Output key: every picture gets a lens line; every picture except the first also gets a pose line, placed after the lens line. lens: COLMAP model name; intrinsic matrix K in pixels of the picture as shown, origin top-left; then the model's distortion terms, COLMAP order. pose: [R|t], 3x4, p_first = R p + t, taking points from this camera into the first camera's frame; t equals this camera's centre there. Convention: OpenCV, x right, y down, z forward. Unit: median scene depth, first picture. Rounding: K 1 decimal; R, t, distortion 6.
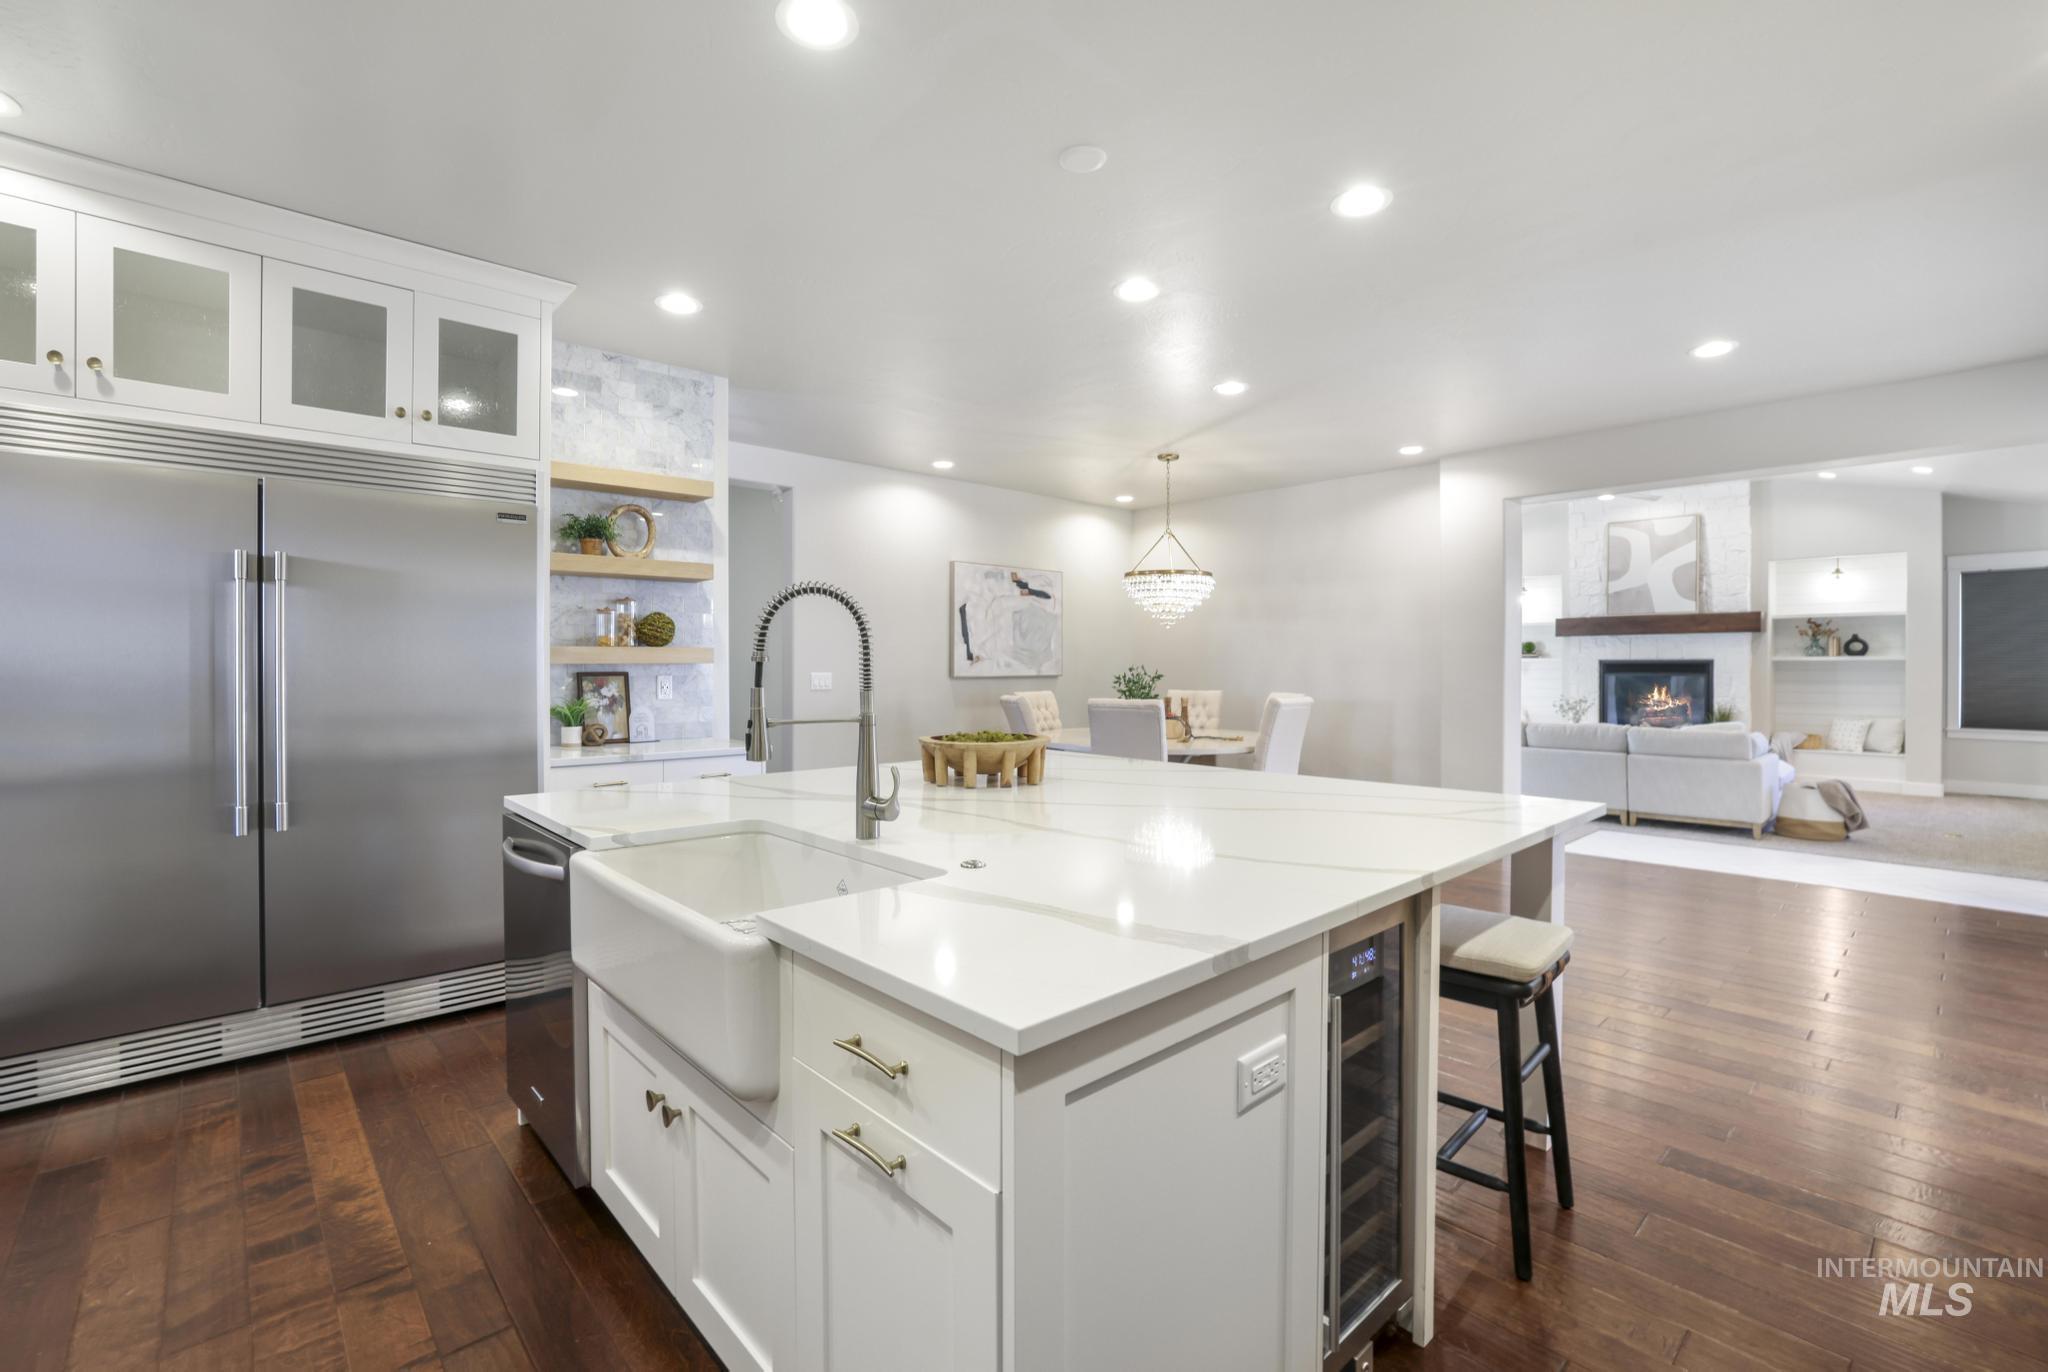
lens RADIAL K [[898.2, 0, 1014.0], [0, 898.2, 664.7], [0, 0, 1]] dist [-0.025312, 0.004775]
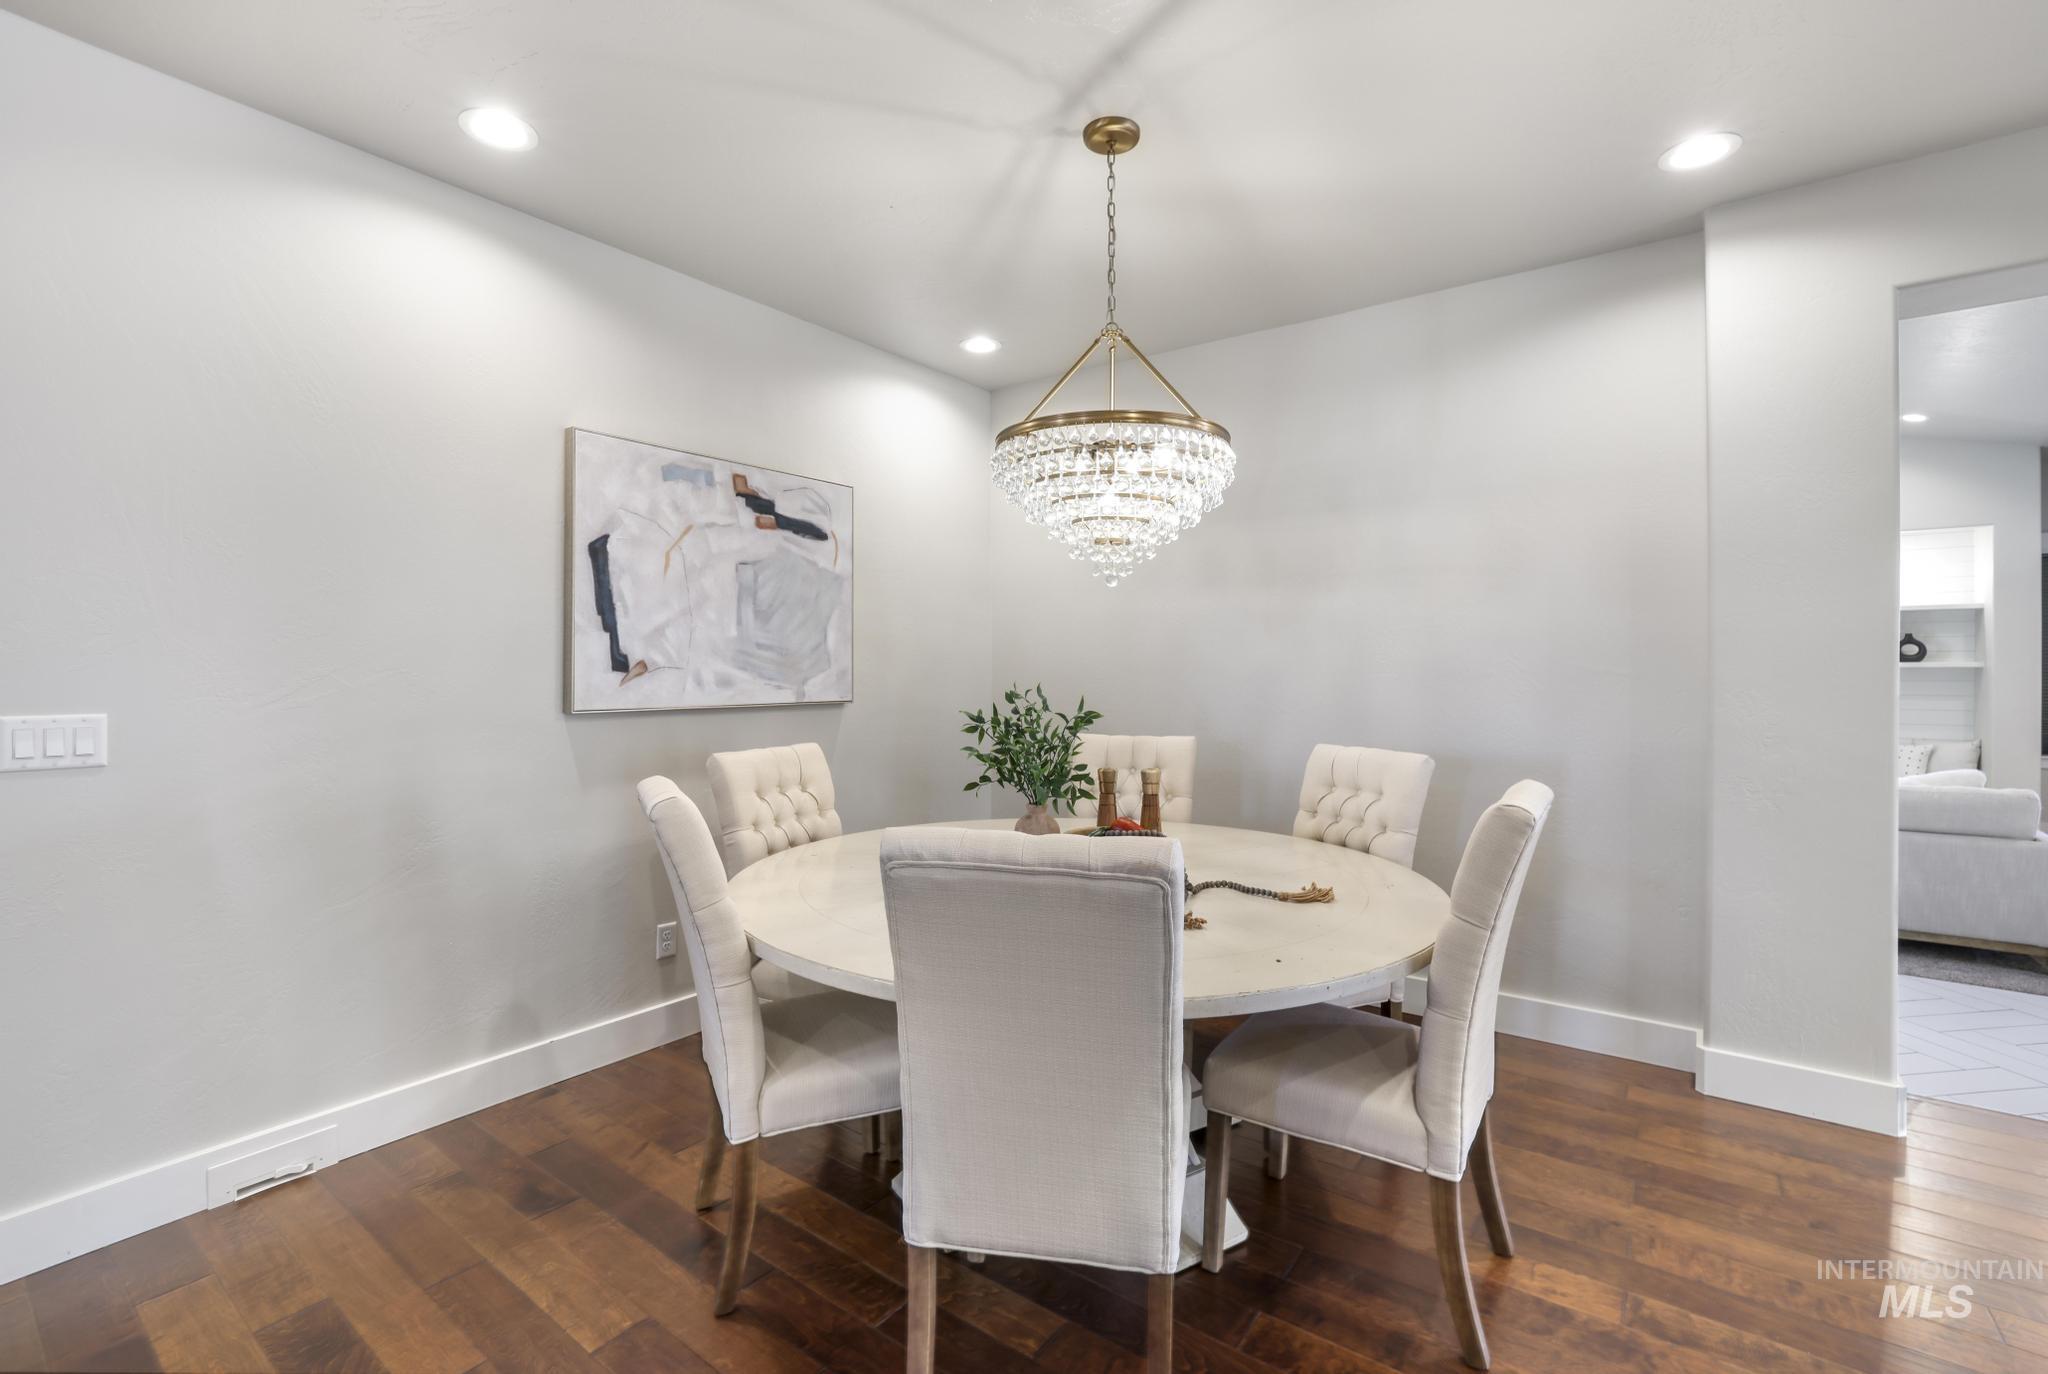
lens RADIAL K [[898.2, 0, 1014.7], [0, 898.2, 676.9], [0, 0, 1]] dist [-0.025312, 0.004775]
pose [[0.983162, -0.002382, 0.182723, 0.050187], [0.000840, 0.999963, 0.008517, -0.005221], [-0.182737, -0.008220, 0.983128, 0.505938]]
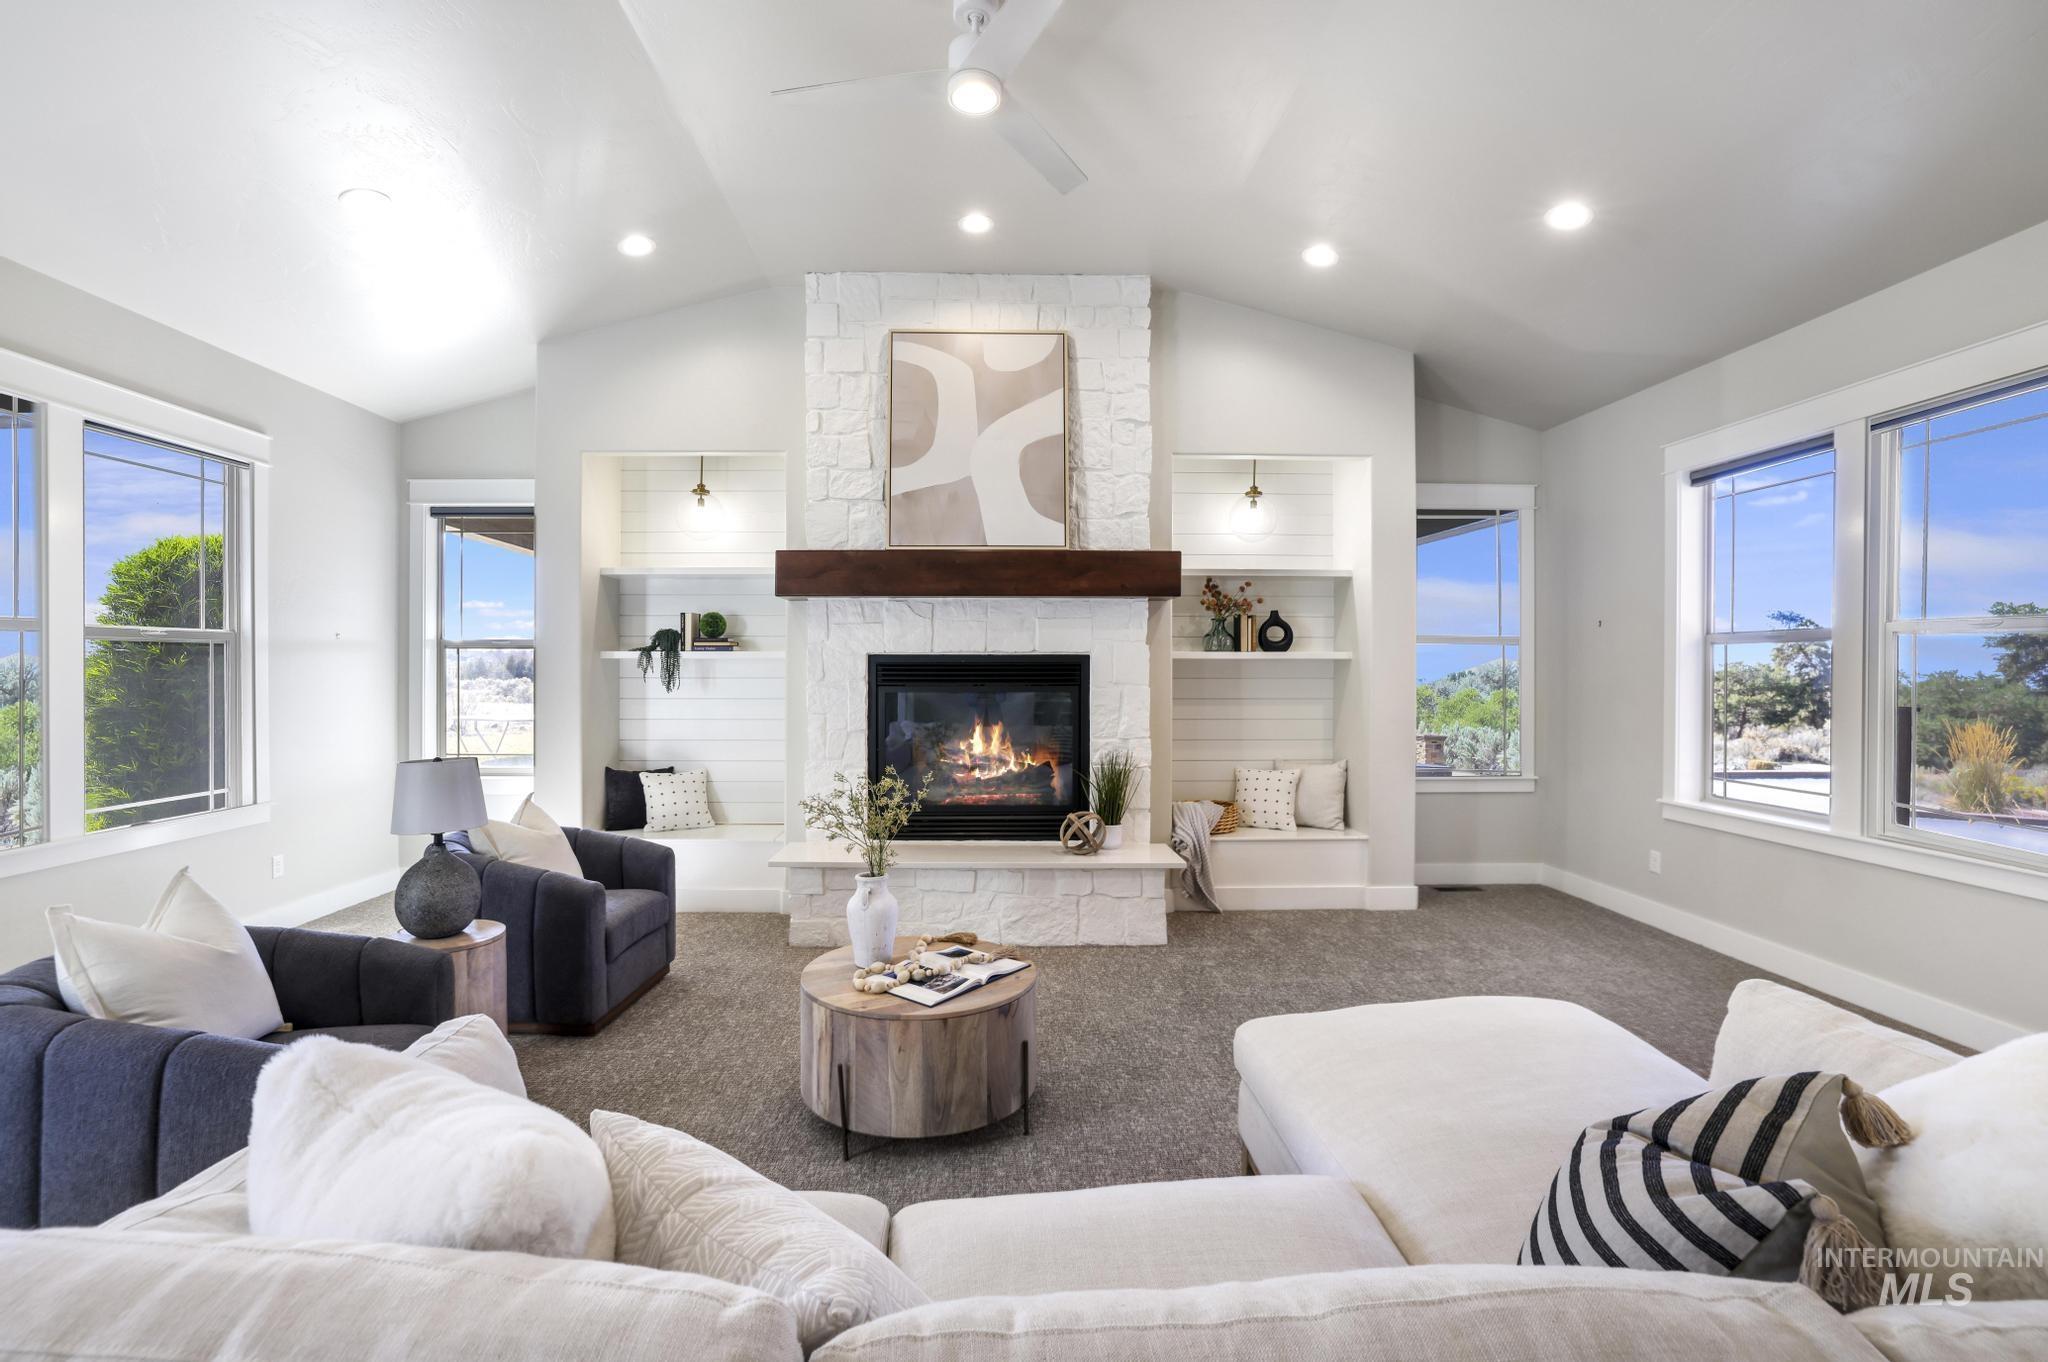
lens RADIAL K [[898.2, 0, 1022.5], [0, 898.2, 674.9], [0, 0, 1]] dist [-0.025312, 0.004775]
pose [[0.644100, 0.001393, 0.764940, 0.573580], [-0.001631, 0.999999, -0.000448, 0.006783], [-0.764940, -0.000959, 0.644101, 1.011859]]
